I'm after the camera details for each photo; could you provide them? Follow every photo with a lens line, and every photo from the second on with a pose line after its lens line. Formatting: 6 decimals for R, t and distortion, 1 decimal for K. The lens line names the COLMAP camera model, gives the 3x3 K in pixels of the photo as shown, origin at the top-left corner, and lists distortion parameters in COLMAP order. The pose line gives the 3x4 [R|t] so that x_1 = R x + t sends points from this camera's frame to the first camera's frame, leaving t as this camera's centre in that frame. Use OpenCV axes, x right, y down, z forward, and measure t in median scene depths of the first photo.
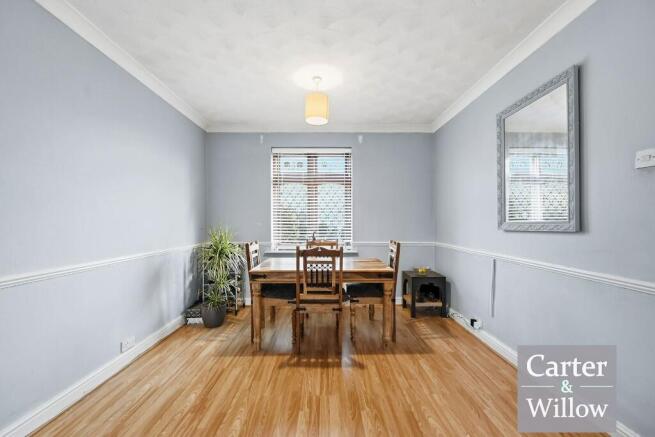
lens RADIAL K [[269.0, 0, 327.5], [0, 269.0, 218.5], [0, 0, 1]] dist [0.000747, 0.000010]
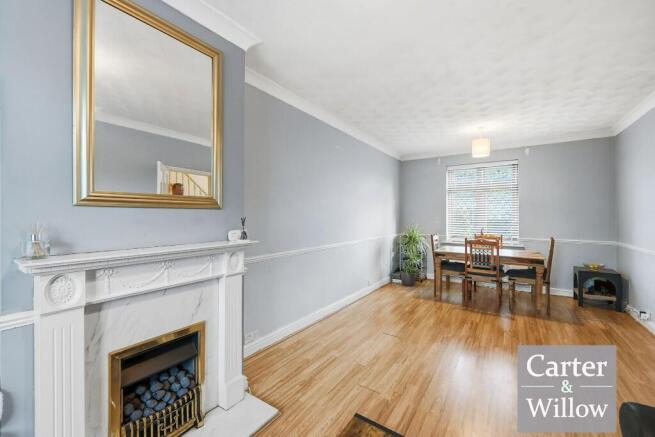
lens RADIAL K [[269.0, 0, 327.5], [0, 269.0, 218.5], [0, 0, 1]] dist [0.000747, 0.000010]
pose [[0.820085, 0.007046, -0.572198, 0.107301], [0.006147, 0.999758, 0.021121, -0.041211], [0.572209, -0.020839, 0.819843, -0.646586]]
